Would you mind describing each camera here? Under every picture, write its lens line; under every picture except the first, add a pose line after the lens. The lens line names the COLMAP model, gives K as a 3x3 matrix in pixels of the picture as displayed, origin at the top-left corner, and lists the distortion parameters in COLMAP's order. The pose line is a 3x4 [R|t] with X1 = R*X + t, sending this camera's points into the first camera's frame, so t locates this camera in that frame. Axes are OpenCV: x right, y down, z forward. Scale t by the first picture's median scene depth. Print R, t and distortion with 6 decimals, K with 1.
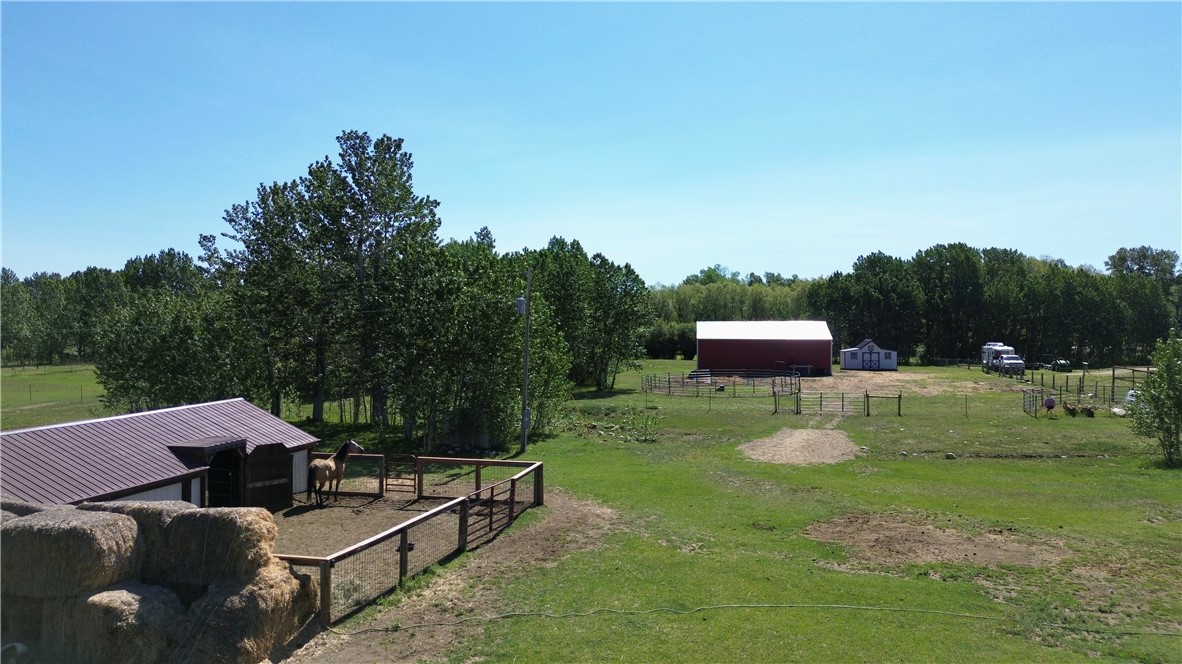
lens RADIAL K [[831.5, 0, 587.9], [0, 831.5, 334.4], [0, 0, 1]] dist [0.108885, -0.126051]
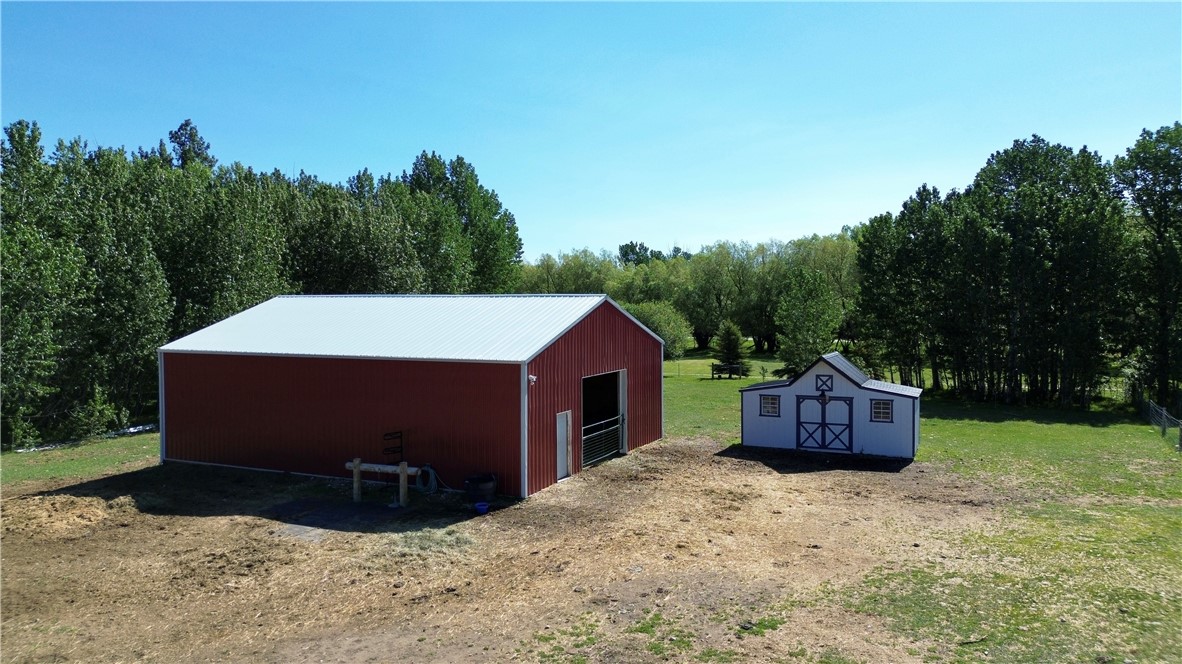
lens RADIAL K [[831.5, 0, 587.9], [0, 831.5, 334.4], [0, 0, 1]] dist [0.108885, -0.126051]
pose [[0.954012, 0.011173, -0.299559, 0.281285], [-0.005095, 0.999765, 0.021065, -0.005801], [0.299724, -0.018570, 0.953845, 0.557943]]
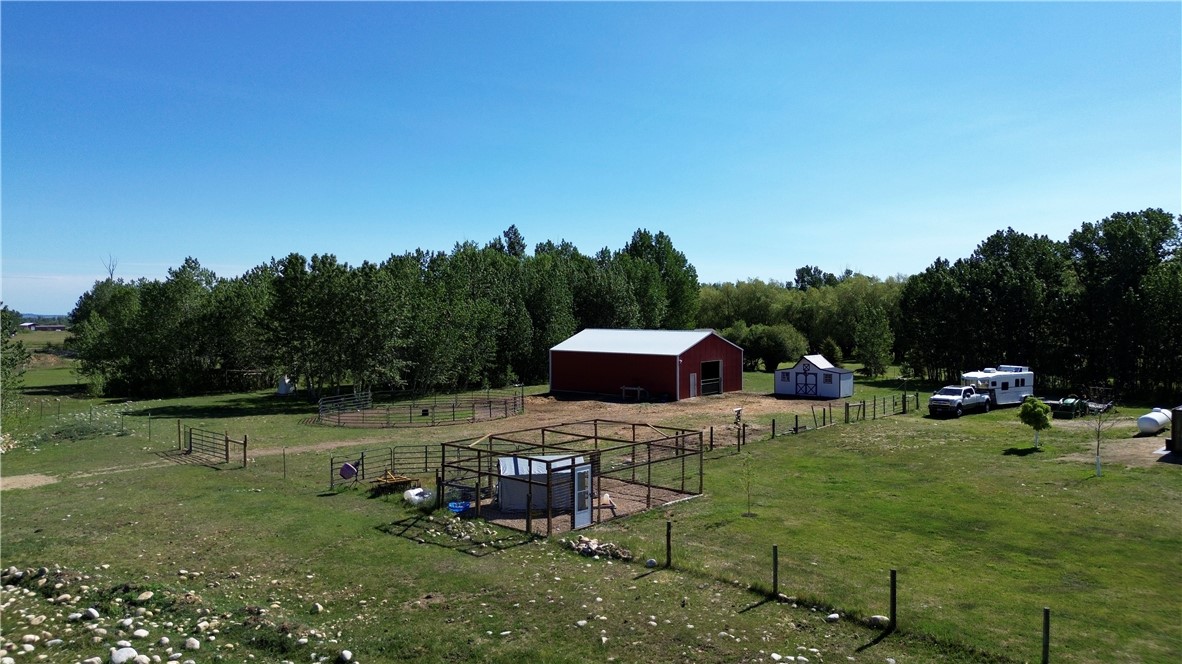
lens RADIAL K [[831.5, 0, 587.9], [0, 831.5, 334.4], [0, 0, 1]] dist [0.108885, -0.126051]
pose [[0.854340, 0.016211, -0.519462, 0.451100], [-0.010590, 0.999849, 0.013786, -0.016784], [0.519607, -0.006277, 0.854383, 0.220862]]
